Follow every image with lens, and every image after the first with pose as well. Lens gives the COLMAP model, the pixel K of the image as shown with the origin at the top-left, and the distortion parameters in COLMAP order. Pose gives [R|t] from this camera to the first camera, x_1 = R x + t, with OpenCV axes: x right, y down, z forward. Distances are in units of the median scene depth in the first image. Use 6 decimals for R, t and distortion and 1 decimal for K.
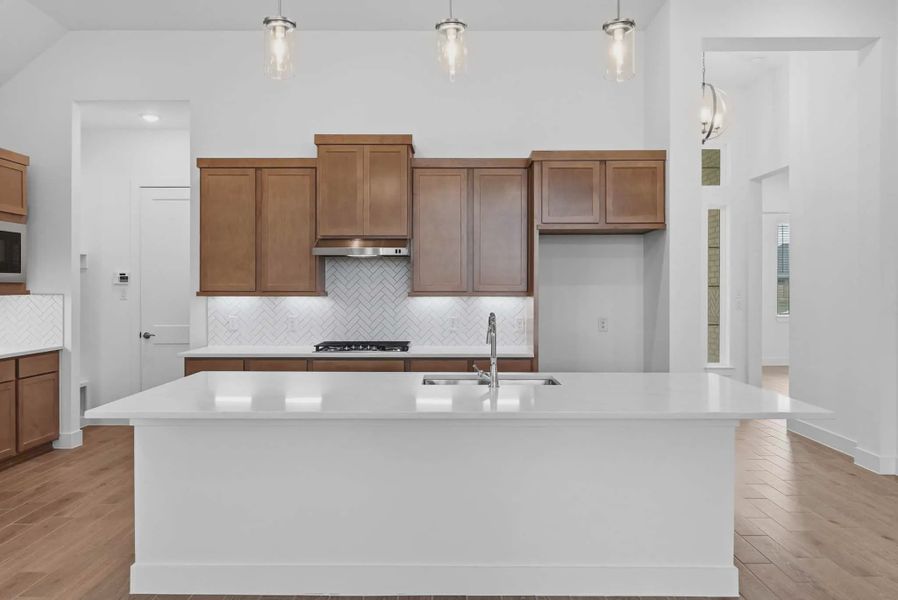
lens RADIAL K [[664.8, 0, 448.8], [0, 664.8, 287.2], [0, 0, 1]] dist [0.003183, 0.003021]
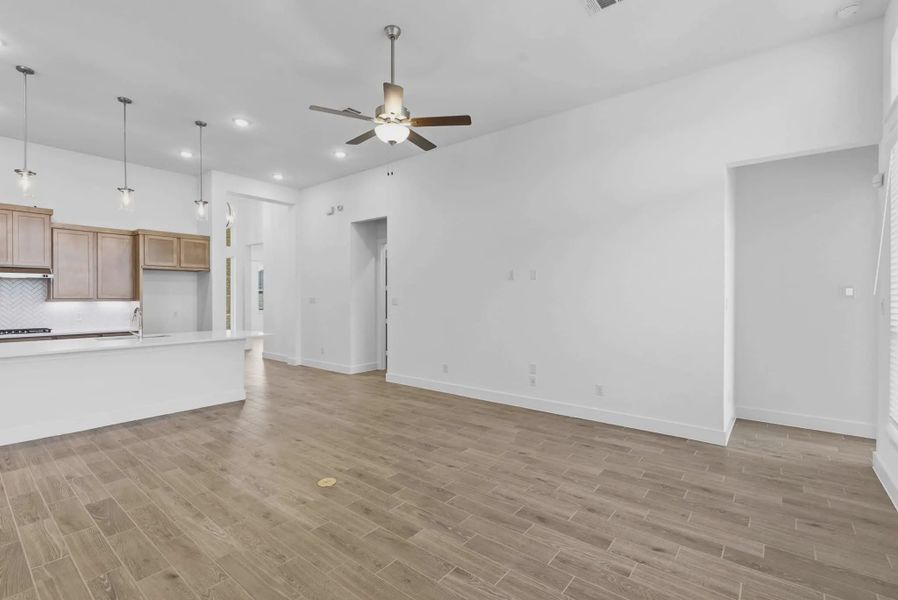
lens RADIAL K [[408.9, 0, 450.1], [0, 408.9, 301.4], [0, 0, 1]] dist [-0.001855, 0.000652]
pose [[0.622903, -0.008215, 0.782256, -0.243653], [-0.005673, 0.999871, 0.015018, -0.008352], [-0.782278, -0.013792, 0.622776, -0.488606]]
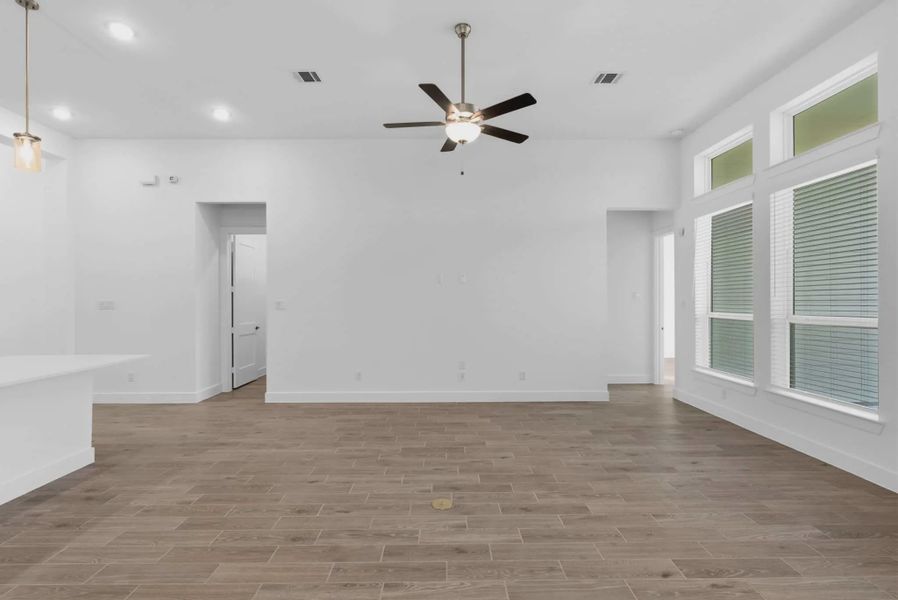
lens RADIAL K [[408.9, 0, 450.1], [0, 408.9, 301.4], [0, 0, 1]] dist [-0.001855, 0.000652]
pose [[-0.015107, -0.002875, 0.999882, -0.421550], [-0.003300, 0.999991, 0.002826, -0.002887], [-0.999880, -0.003257, -0.015116, -0.000735]]
